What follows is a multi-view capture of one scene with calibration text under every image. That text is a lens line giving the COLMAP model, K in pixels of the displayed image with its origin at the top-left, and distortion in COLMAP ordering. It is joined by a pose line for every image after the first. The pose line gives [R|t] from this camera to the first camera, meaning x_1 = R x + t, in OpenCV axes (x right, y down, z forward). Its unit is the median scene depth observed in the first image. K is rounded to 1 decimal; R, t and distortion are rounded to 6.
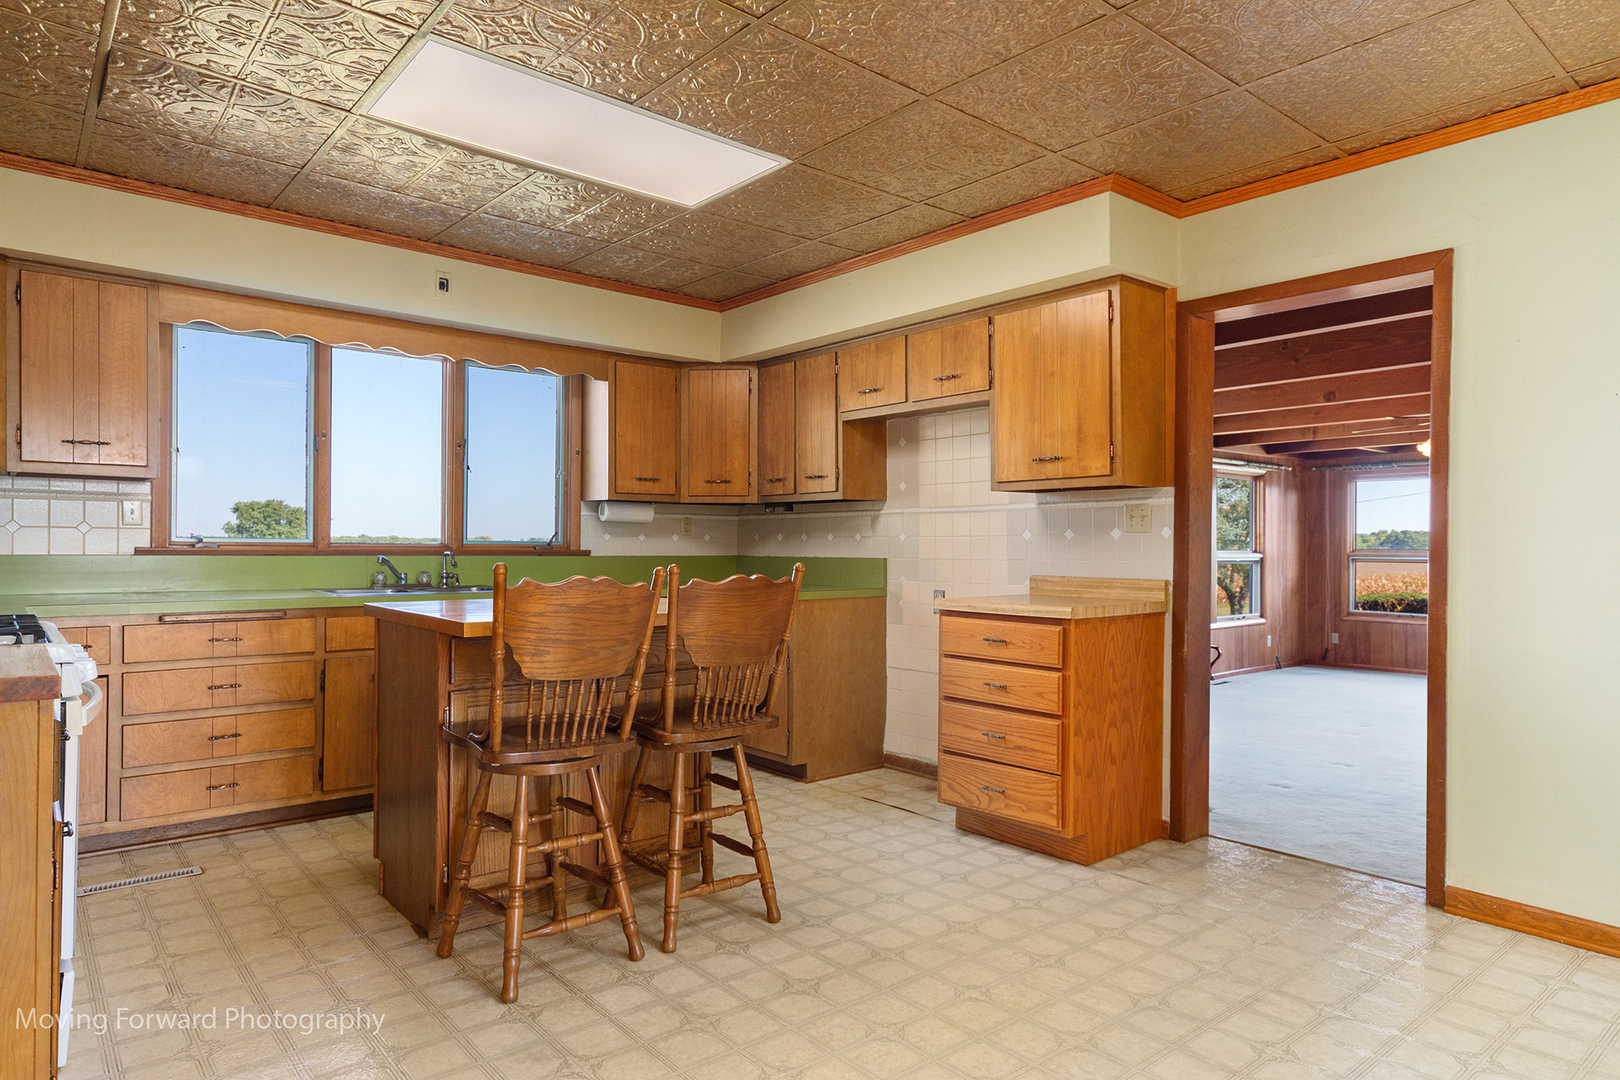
lens RADIAL K [[963.0, 0, 807.7], [0, 963.0, 539.3], [0, 0, 1]] dist [0.016857, -0.000526]
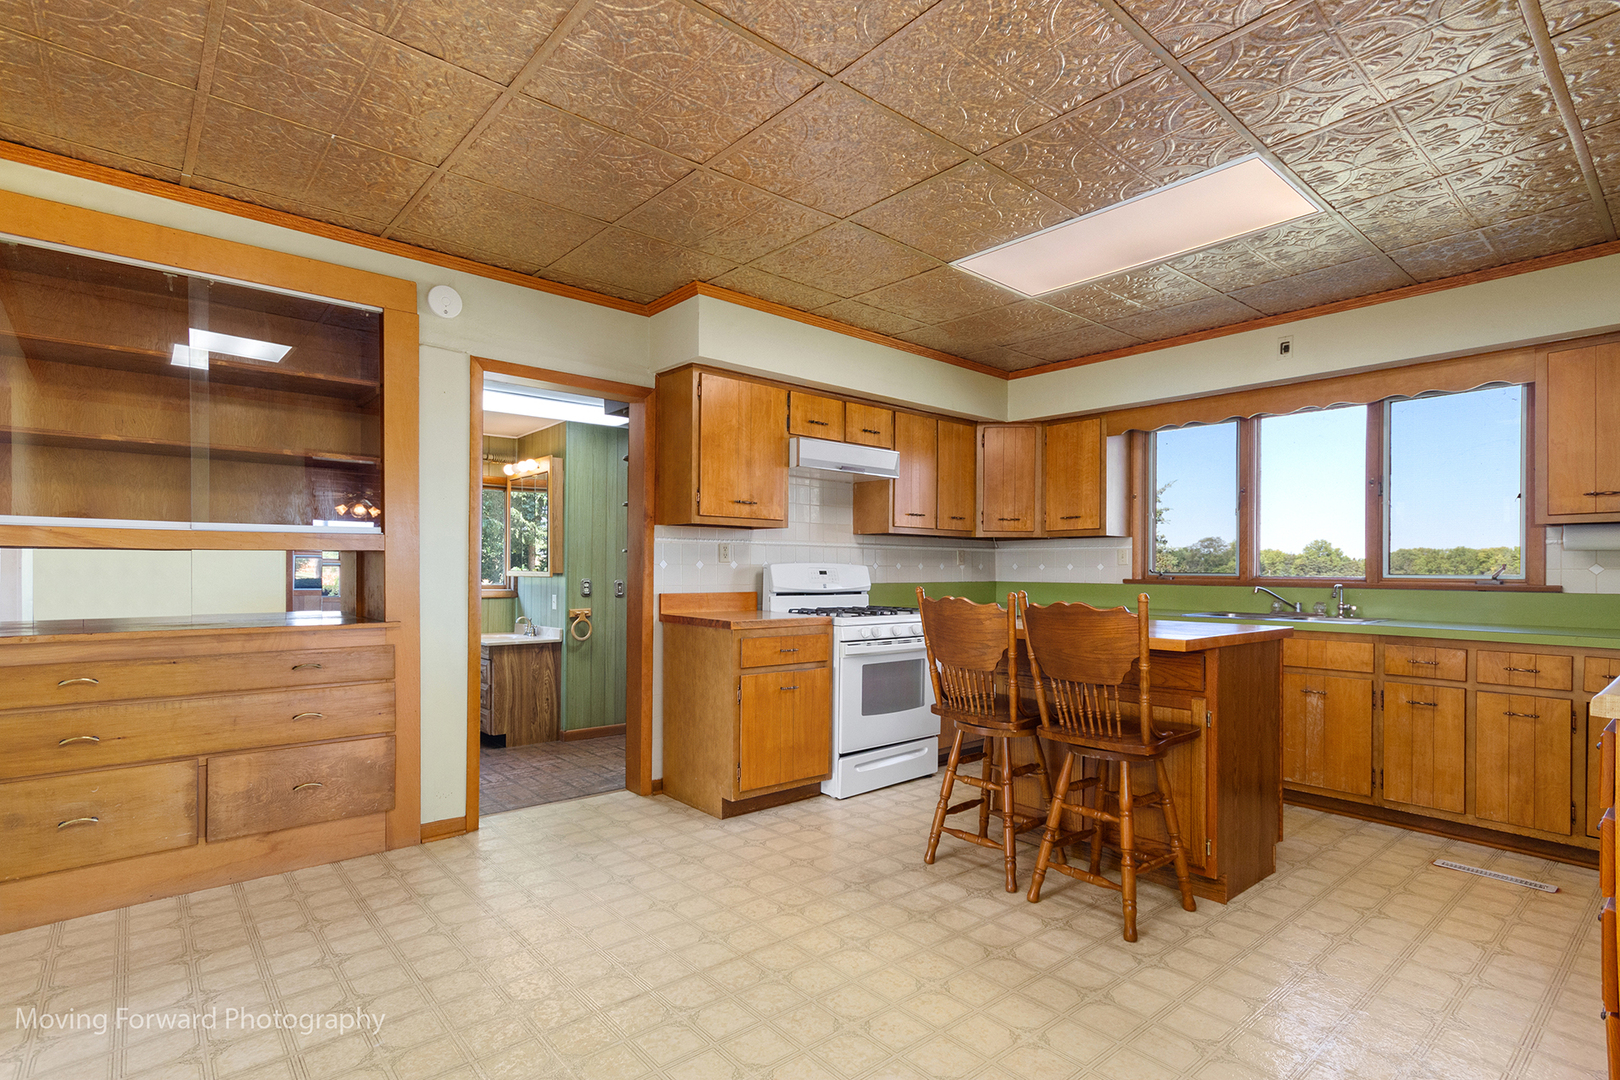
lens RADIAL K [[757.9, 0, 792.4], [0, 757.9, 576.6], [0, 0, 1]] dist [0.009212, 0.000008]
pose [[0.018905, -0.001583, -0.999820, 0.536444], [-0.000968, 0.999998, -0.001601, 0.006496], [0.999821, 0.000998, 0.018903, 0.433585]]
